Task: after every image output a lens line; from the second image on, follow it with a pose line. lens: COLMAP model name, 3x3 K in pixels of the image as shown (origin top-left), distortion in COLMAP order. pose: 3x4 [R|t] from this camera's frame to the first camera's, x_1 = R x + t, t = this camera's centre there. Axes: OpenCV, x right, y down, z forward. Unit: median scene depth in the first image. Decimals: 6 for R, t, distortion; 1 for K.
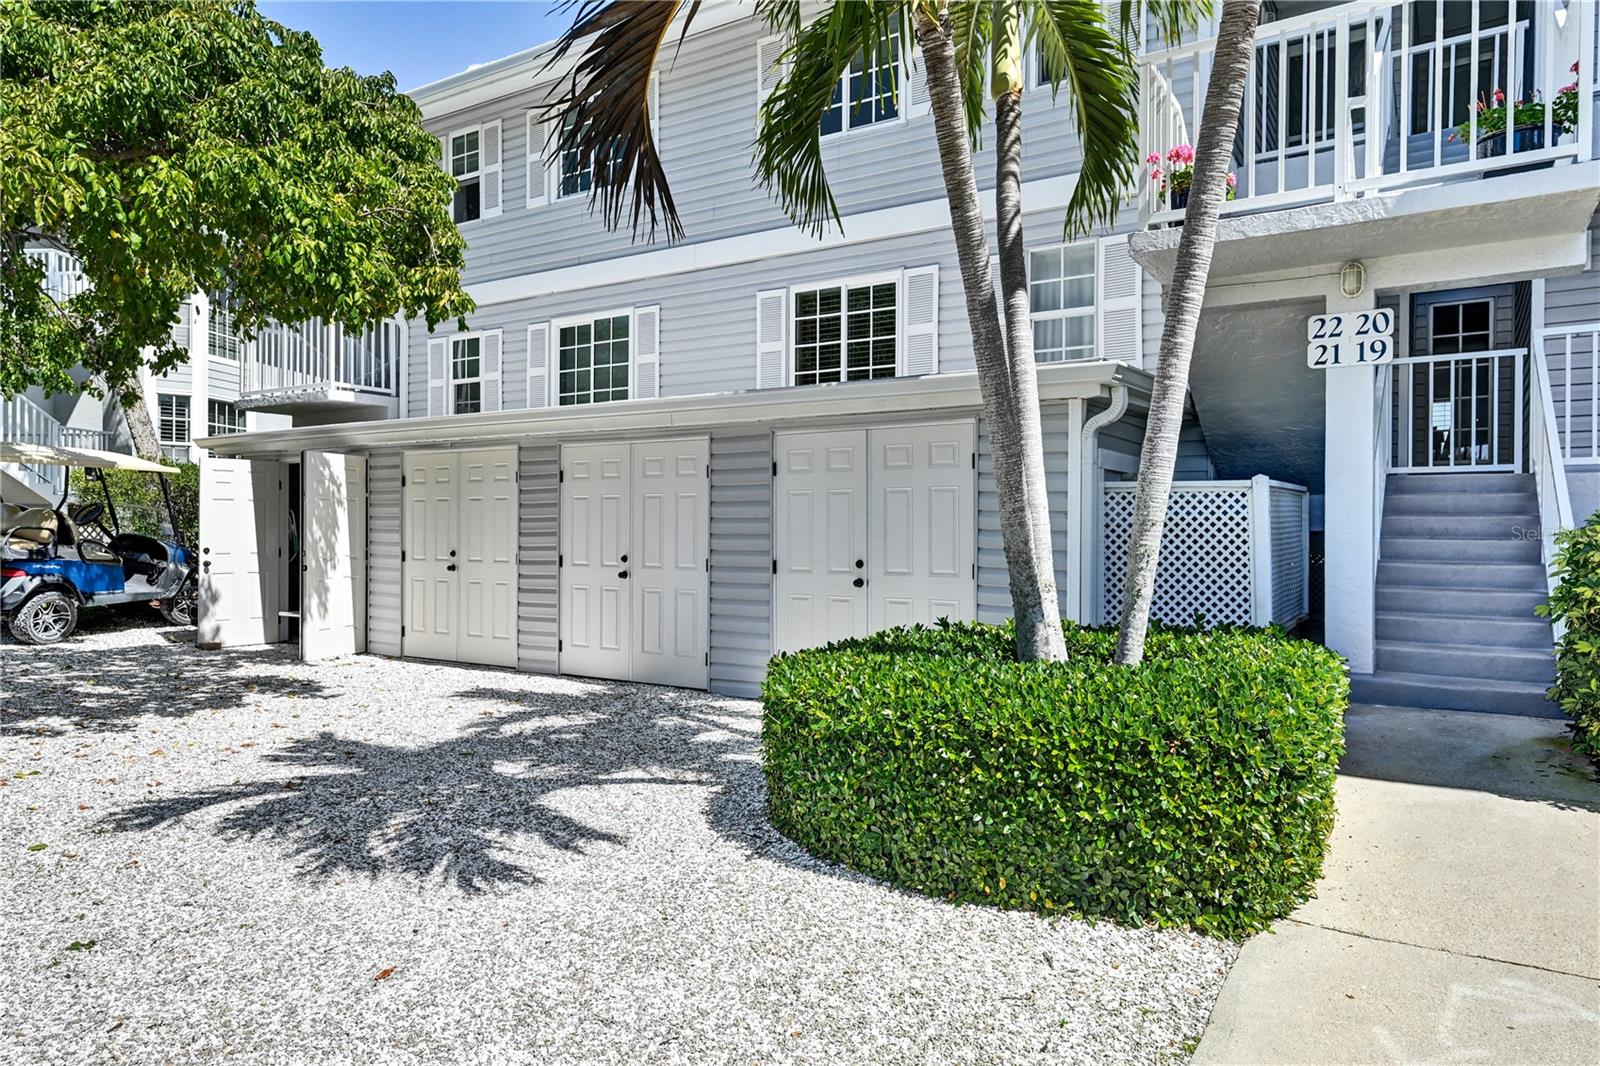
lens RADIAL K [[969.5, 0, 800.9], [0, 969.5, 535.1], [0, 0, 1]] dist [-0.005805, -0.000731]
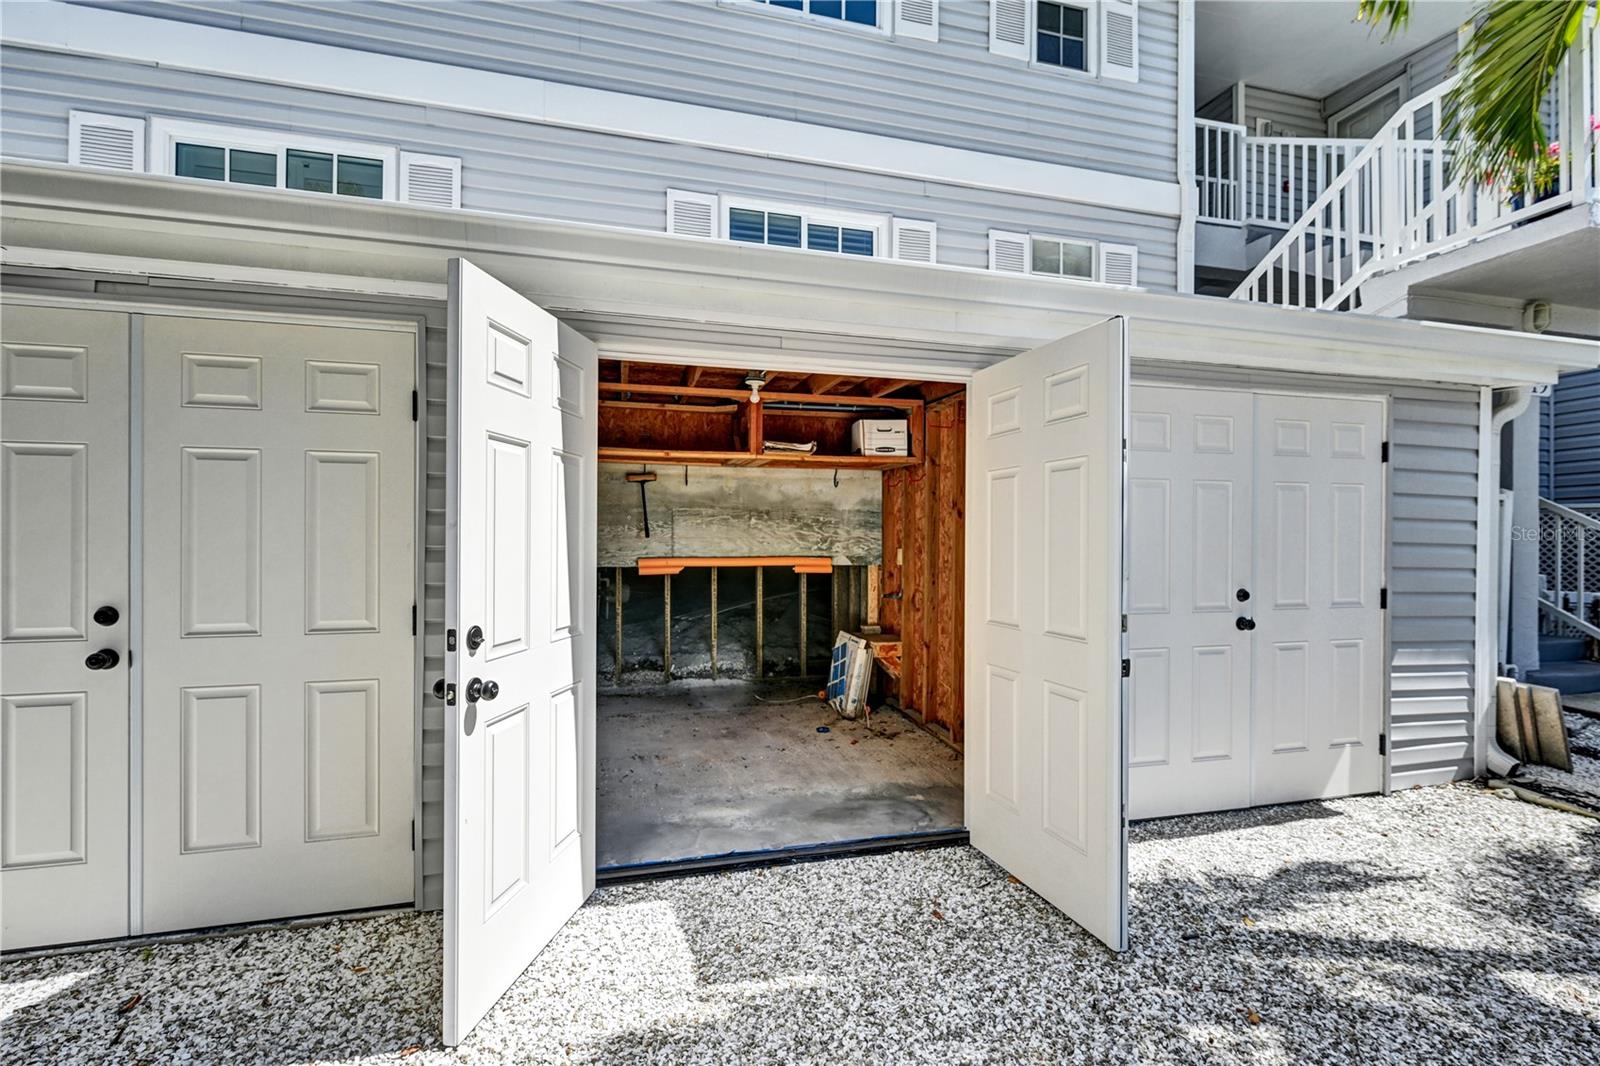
lens RADIAL K [[694.4, 0, 800.3], [0, 694.4, 535.3], [0, 0, 1]] dist [0.004961, 0.000416]
pose [[0.702222, 0.002734, 0.711953, -0.362006], [0.001268, 0.999986, -0.005091, -0.006473], [-0.711957, 0.004478, 0.702209, 0.662251]]
